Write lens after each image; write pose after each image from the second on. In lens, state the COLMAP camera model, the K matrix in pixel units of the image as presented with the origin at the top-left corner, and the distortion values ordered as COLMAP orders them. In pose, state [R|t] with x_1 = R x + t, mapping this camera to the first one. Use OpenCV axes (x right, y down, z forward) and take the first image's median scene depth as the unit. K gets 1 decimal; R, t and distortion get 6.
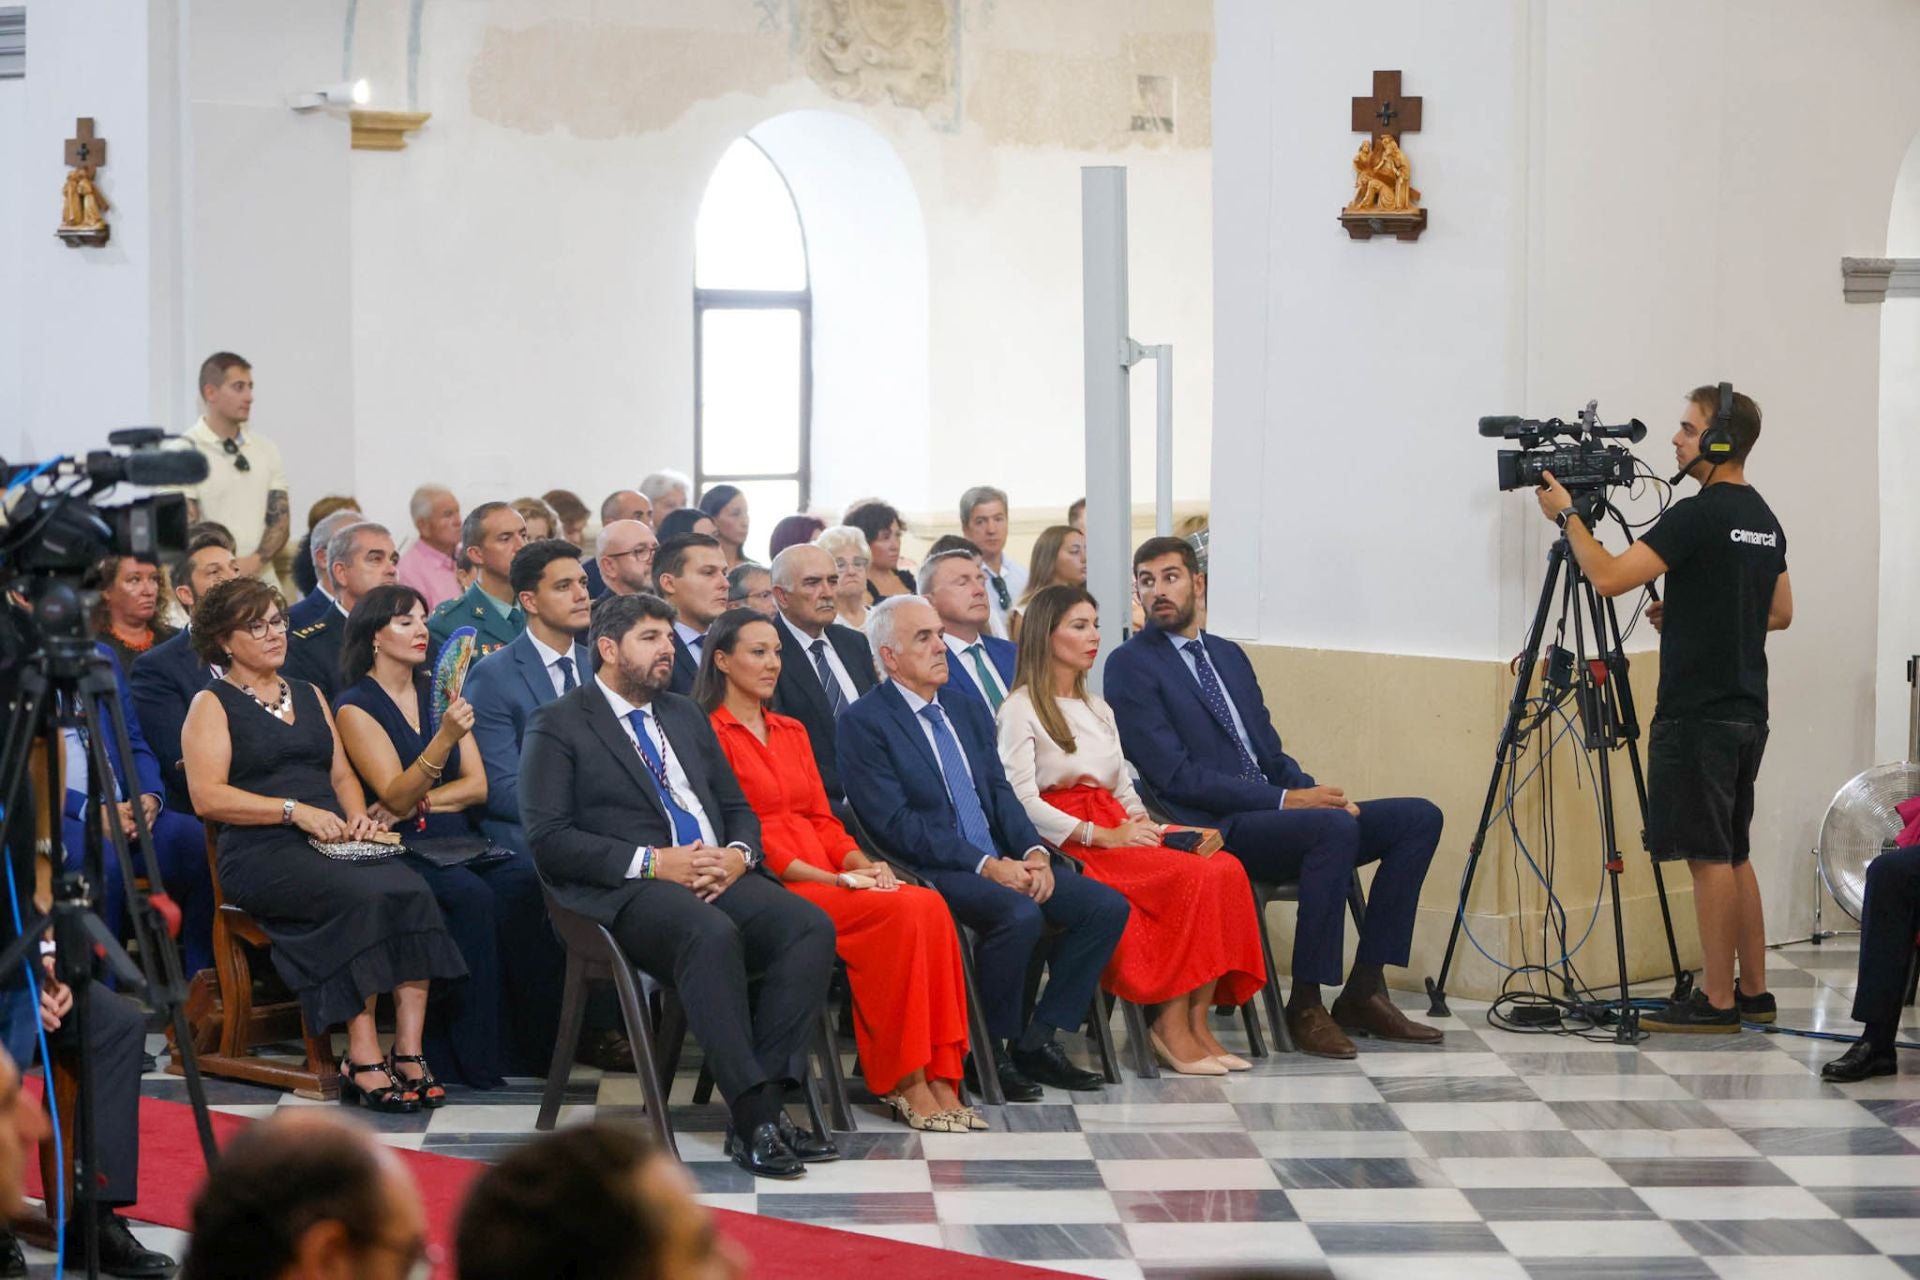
lens RADIAL K [[4748.8, 0, 960.0], [0, 4748.8, 640.0], [0, 0, 1]] dist [-0.055493, -0.273334]
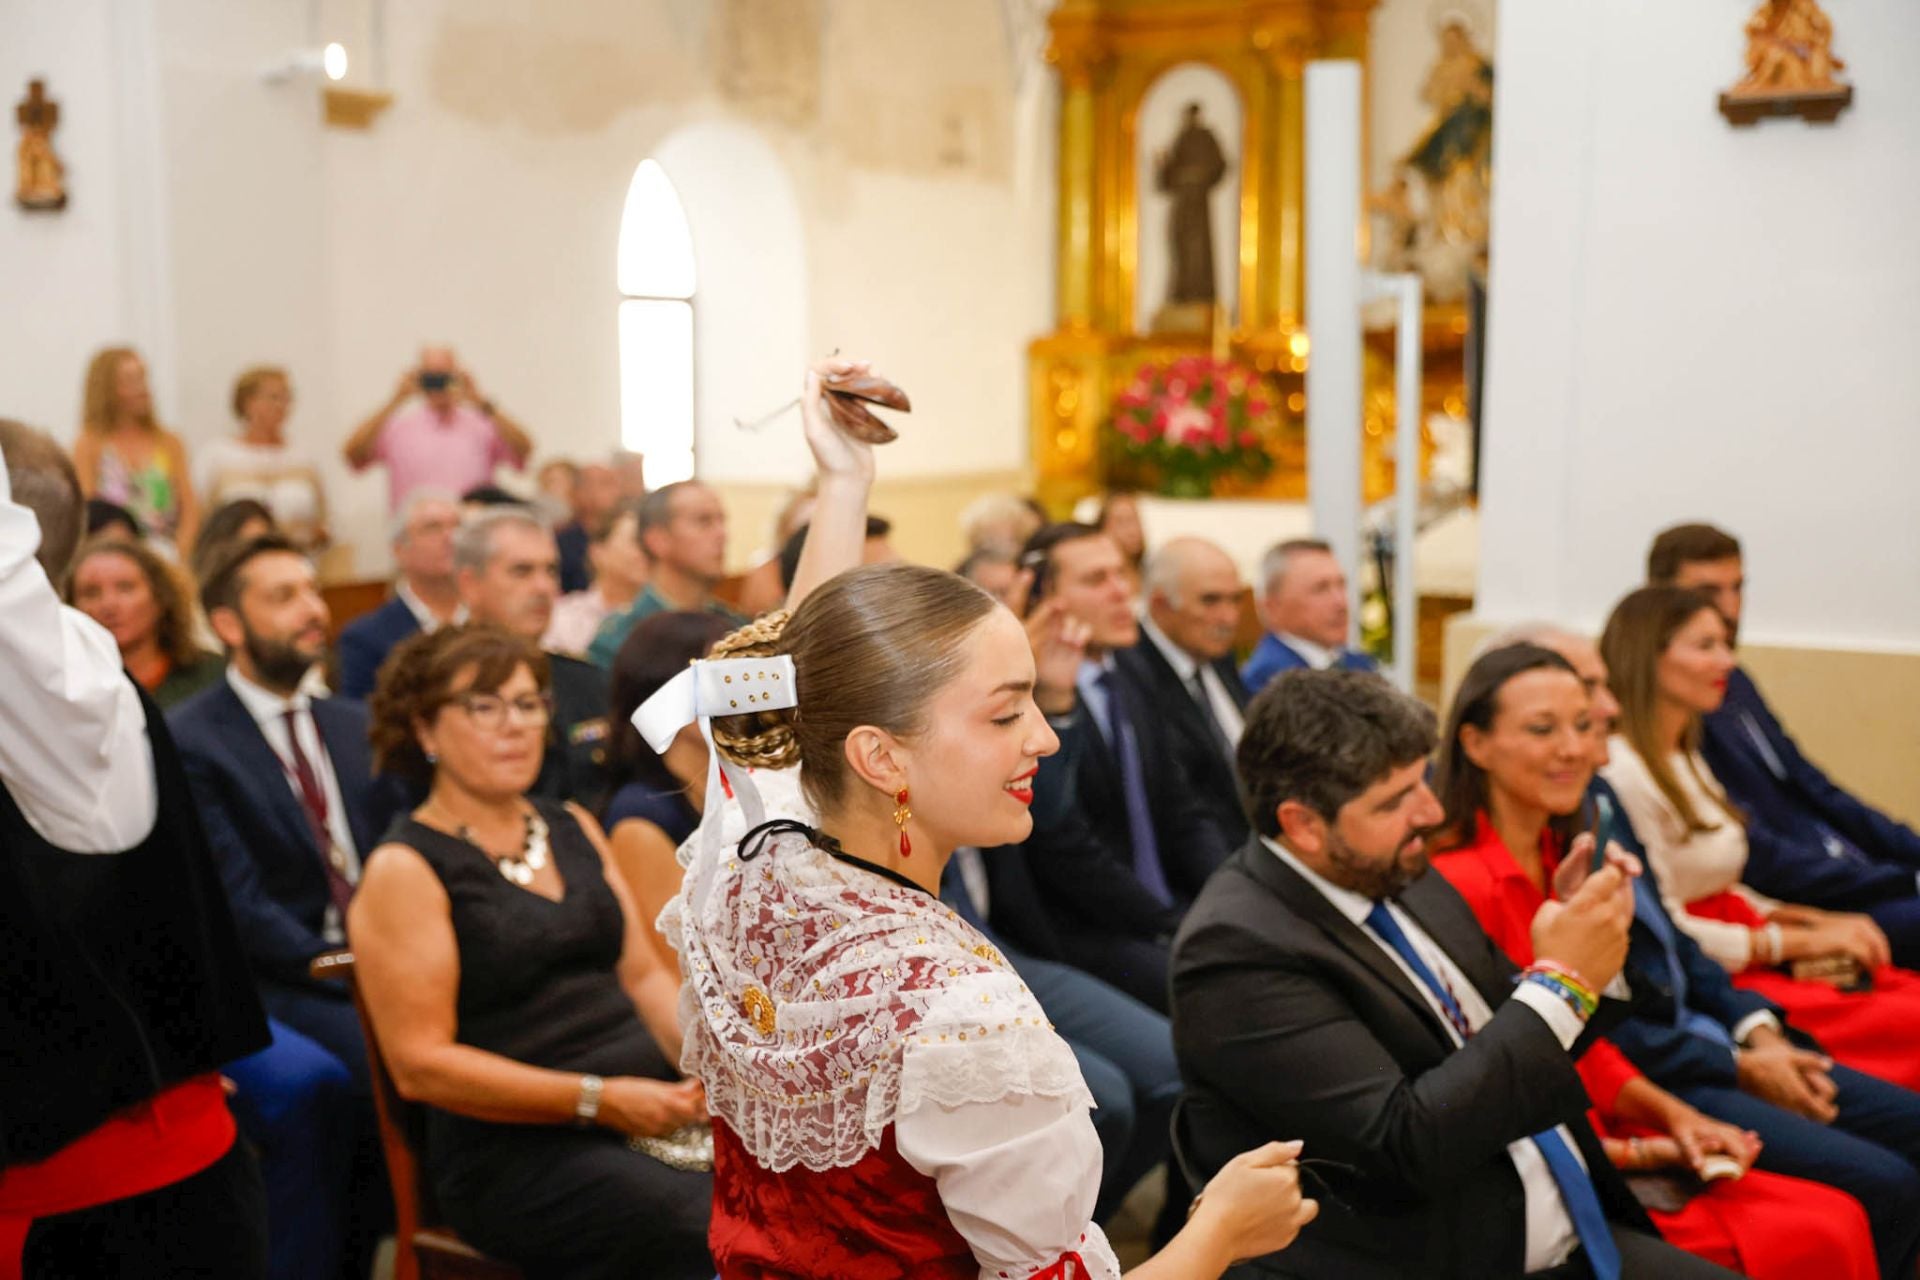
lens RADIAL K [[2323.0, 0, 960.0], [0, 2323.0, 640.0], [0, 0, 1]] dist [0.070870, -0.009097]
pose [[0.980220, -0.029837, 0.195649, -0.126464], [0.021158, 0.998704, 0.046299, -0.019095], [-0.196776, -0.041244, 0.979581, 0.633115]]
